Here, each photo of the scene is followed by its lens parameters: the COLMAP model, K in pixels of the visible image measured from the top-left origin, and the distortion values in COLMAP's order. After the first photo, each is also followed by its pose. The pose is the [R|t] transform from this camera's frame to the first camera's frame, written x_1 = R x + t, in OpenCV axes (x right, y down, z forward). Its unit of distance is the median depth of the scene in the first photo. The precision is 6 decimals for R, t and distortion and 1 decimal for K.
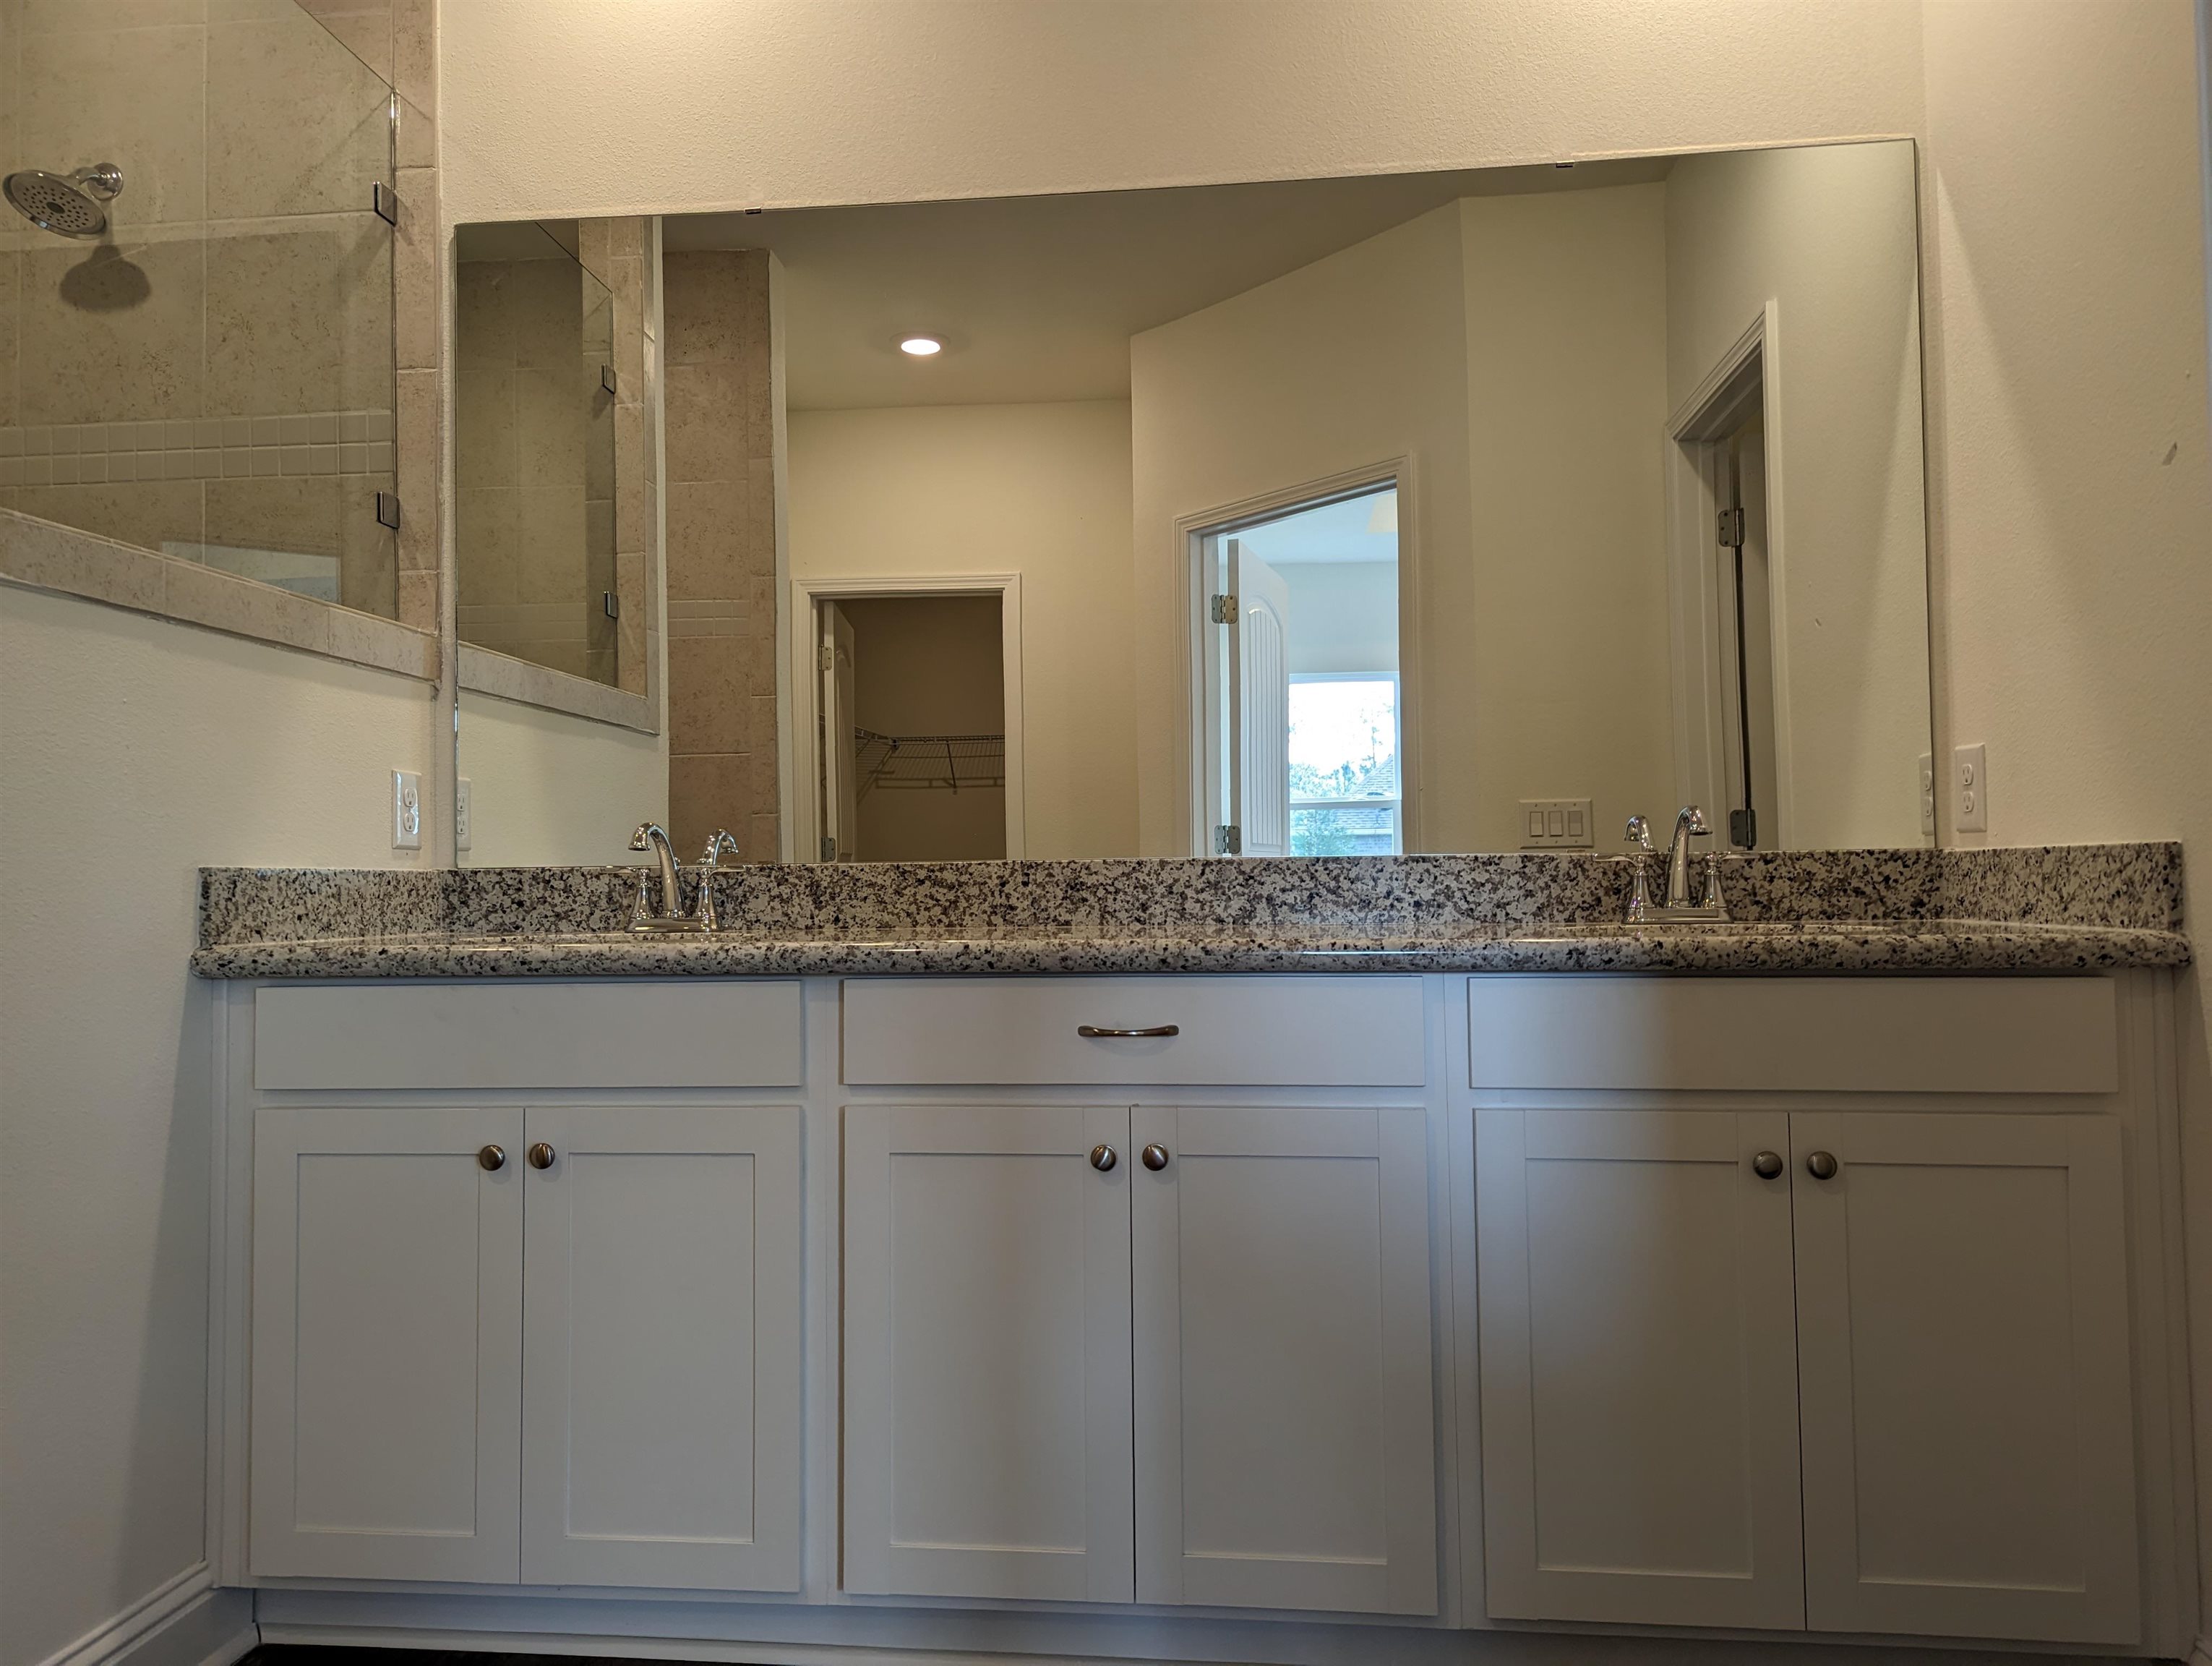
lens RADIAL K [[1567.3, 0, 1106.2], [0, 1567.3, 795.9], [0, 0, 1]] dist [0.069469, -0.071194]
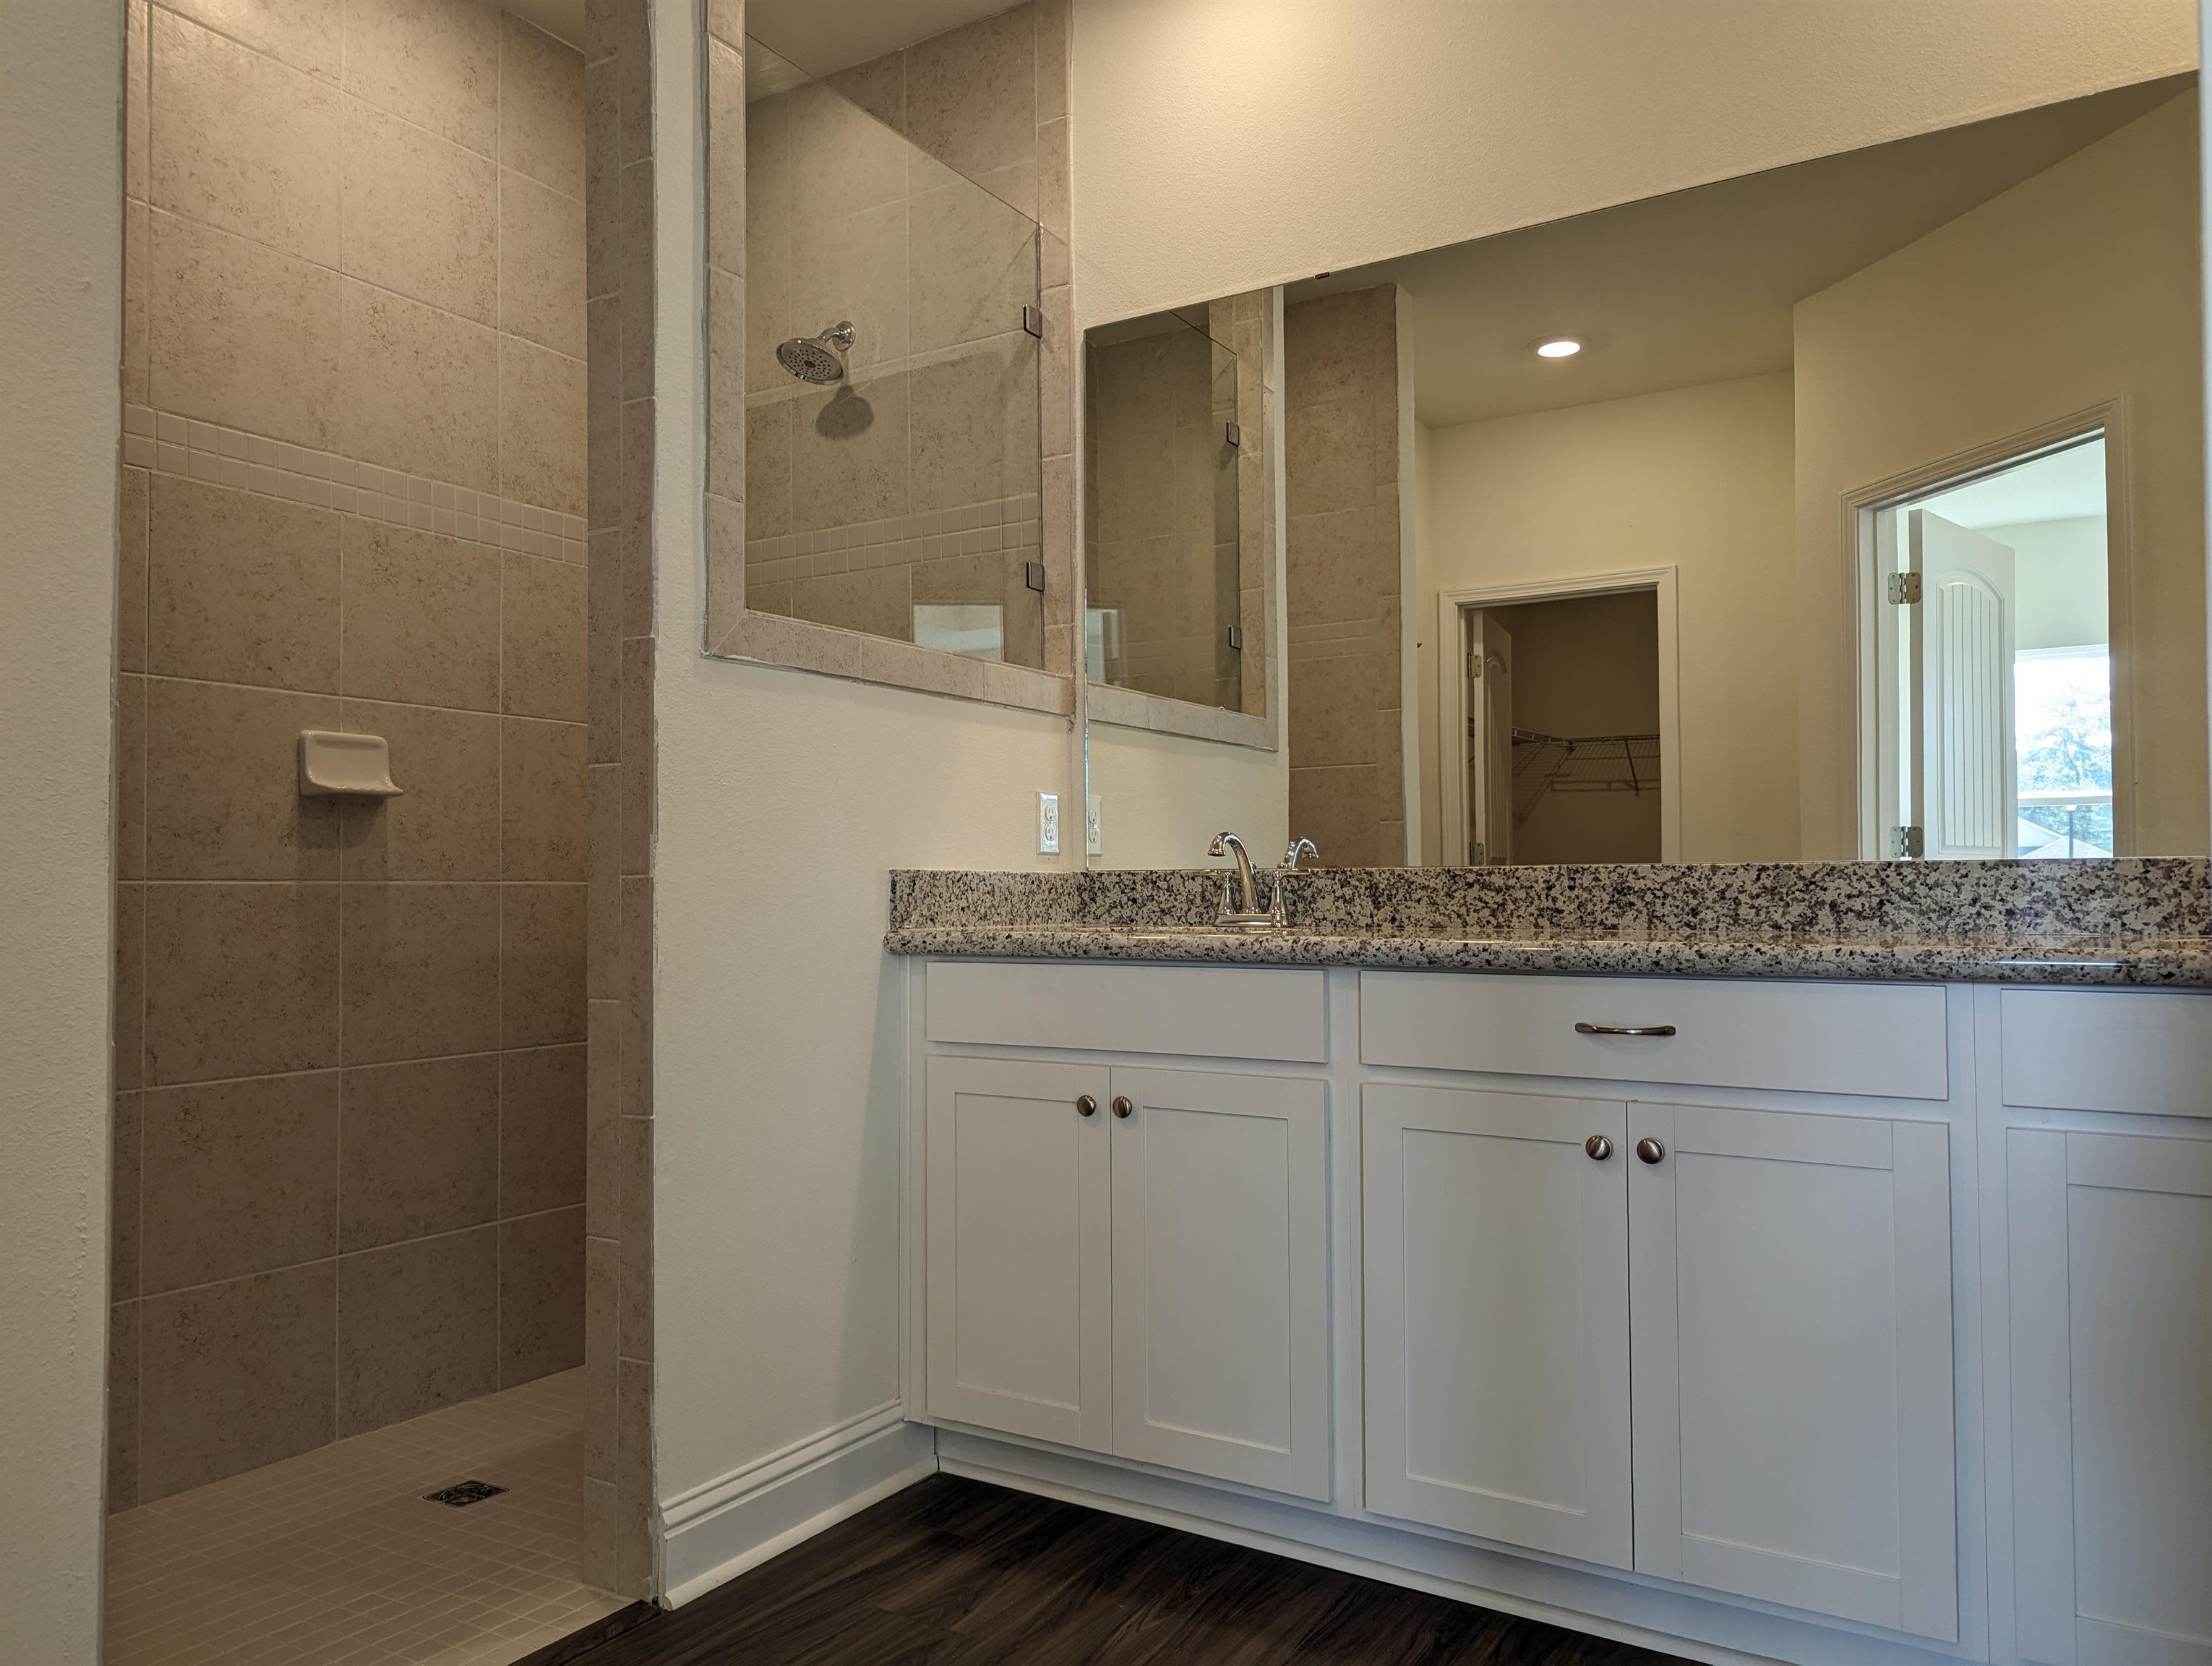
lens RADIAL K [[1562.7, 0, 1092.0], [0, 1562.7, 829.5], [0, 0, 1]] dist [0.083695, -0.153580]
pose [[0.897713, -0.009731, -0.440473, 0.120952], [0.018120, 0.999726, 0.014843, -0.003391], [0.440208, -0.021307, 0.897643, -0.067507]]
